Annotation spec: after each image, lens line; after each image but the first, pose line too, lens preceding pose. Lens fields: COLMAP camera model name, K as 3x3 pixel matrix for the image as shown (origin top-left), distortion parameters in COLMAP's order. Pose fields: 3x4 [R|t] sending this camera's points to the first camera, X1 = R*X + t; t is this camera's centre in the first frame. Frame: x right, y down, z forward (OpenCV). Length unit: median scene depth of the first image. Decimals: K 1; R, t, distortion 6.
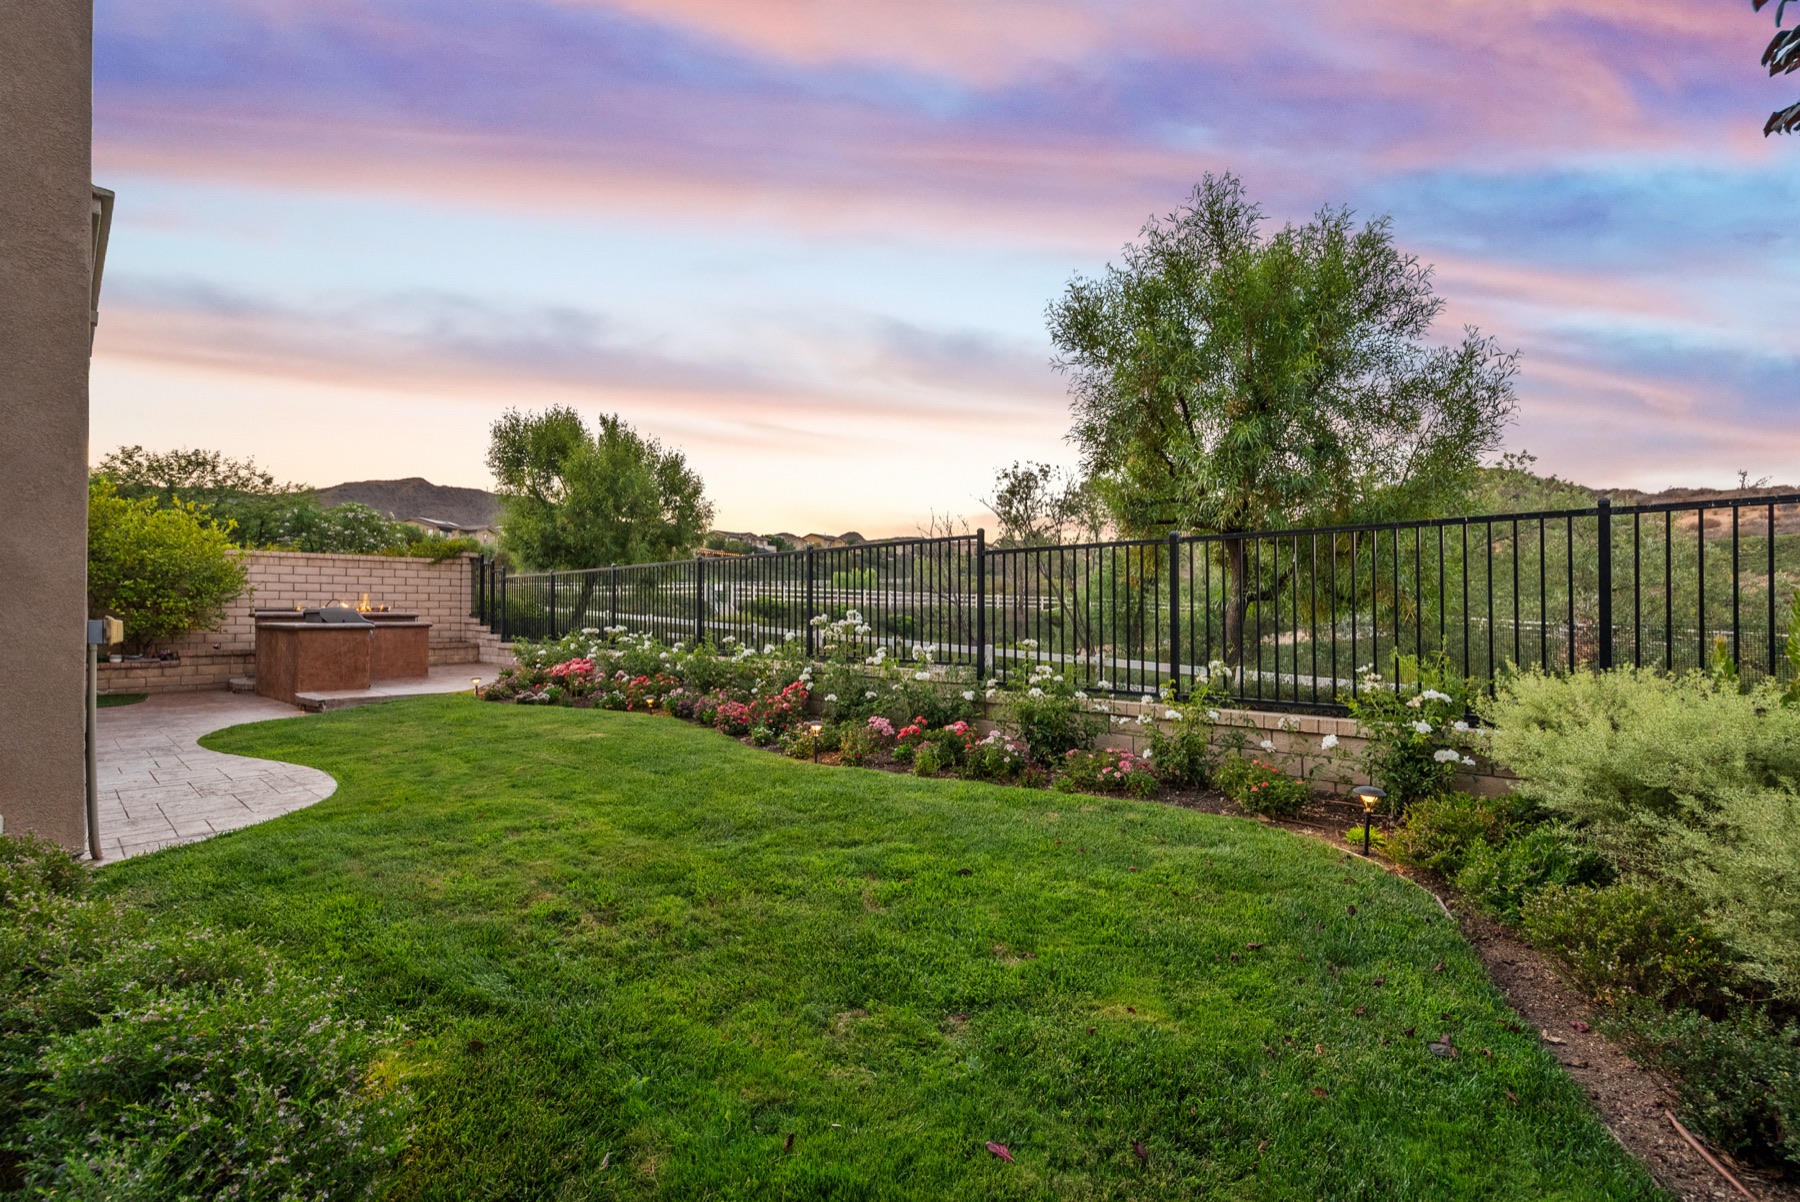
lens RADIAL K [[817.1, 0, 896.4], [0, 817.1, 607.9], [0, 0, 1]] dist [-0.003079, 0.002009]
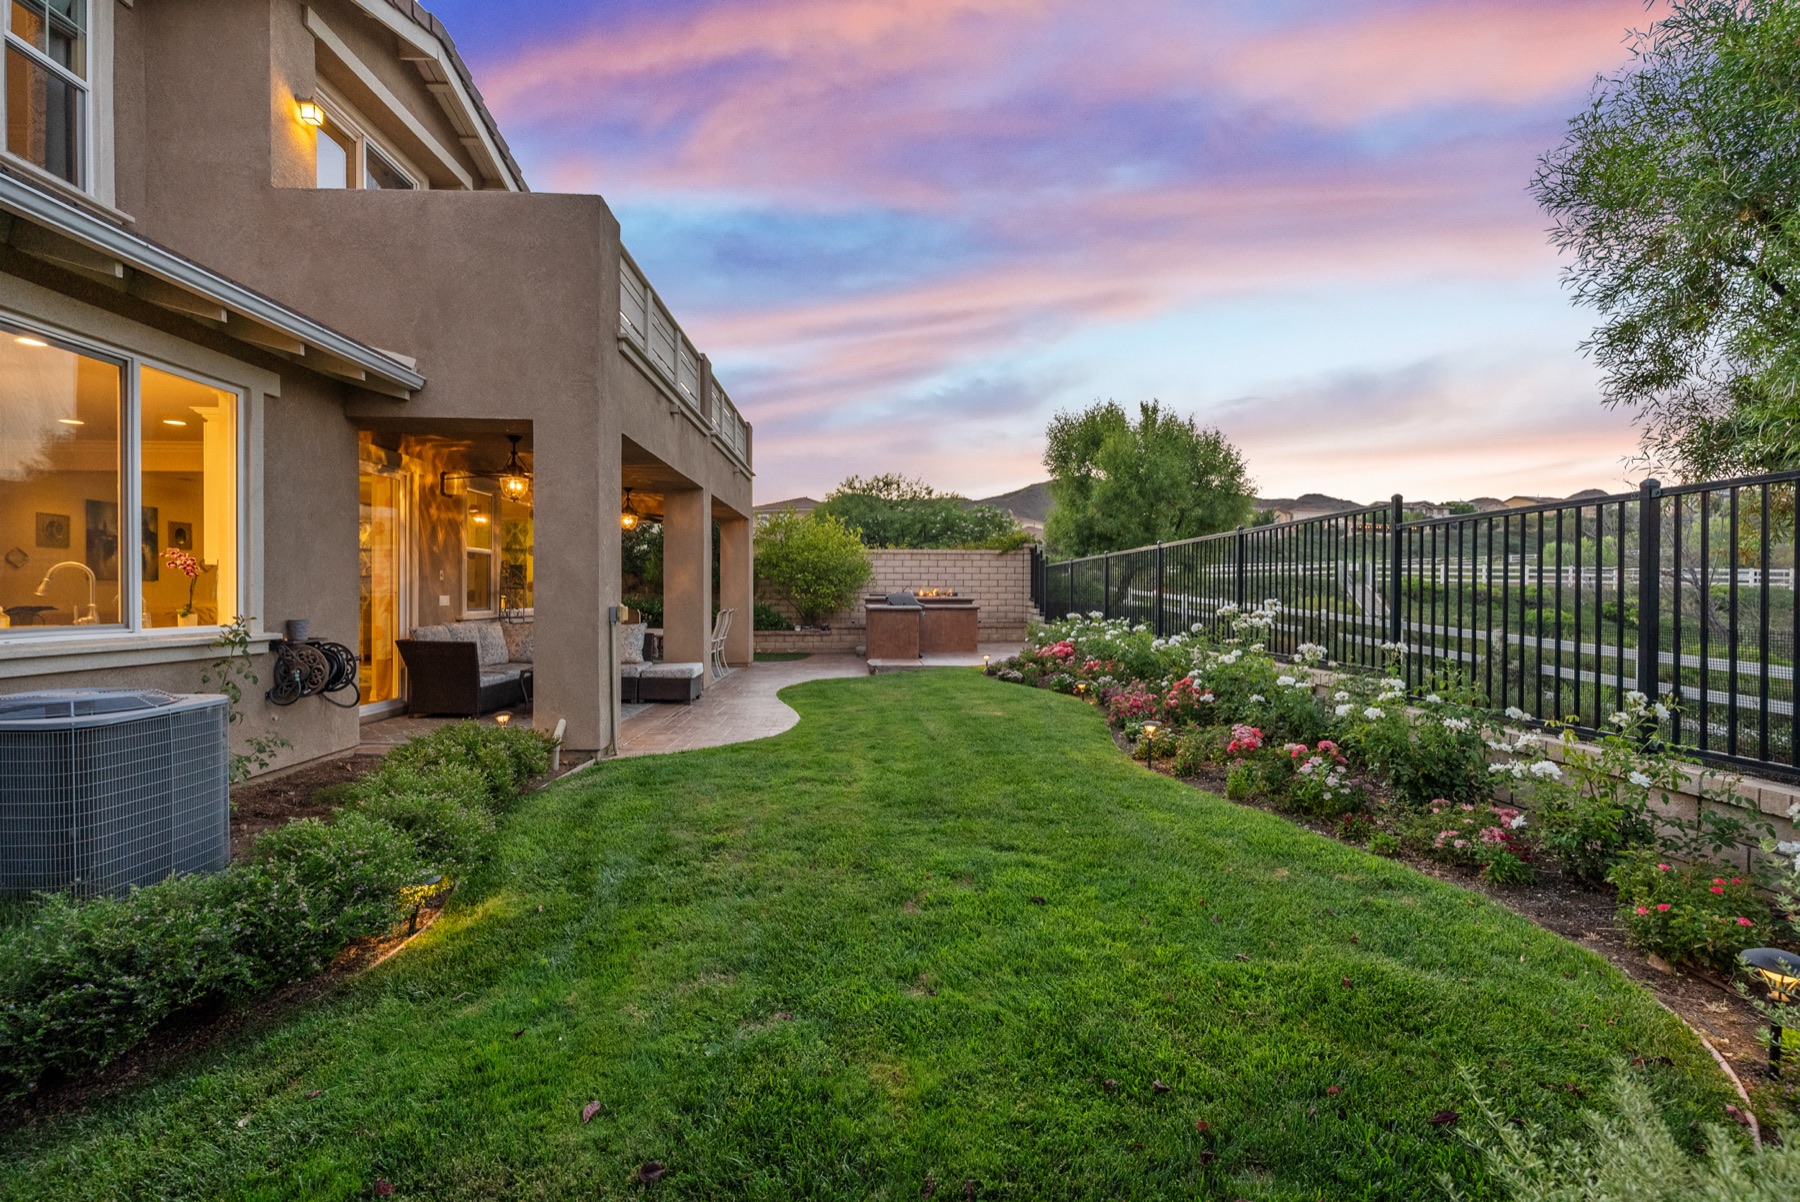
lens RADIAL K [[817.1, 0, 896.3], [0, 817.1, 598.8], [0, 0, 1]] dist [-0.003079, 0.002009]
pose [[0.727369, 0.005971, -0.686221, 0.133395], [0.001932, 0.999940, 0.010749, -0.004169], [0.686244, -0.009144, 0.727314, 0.055850]]
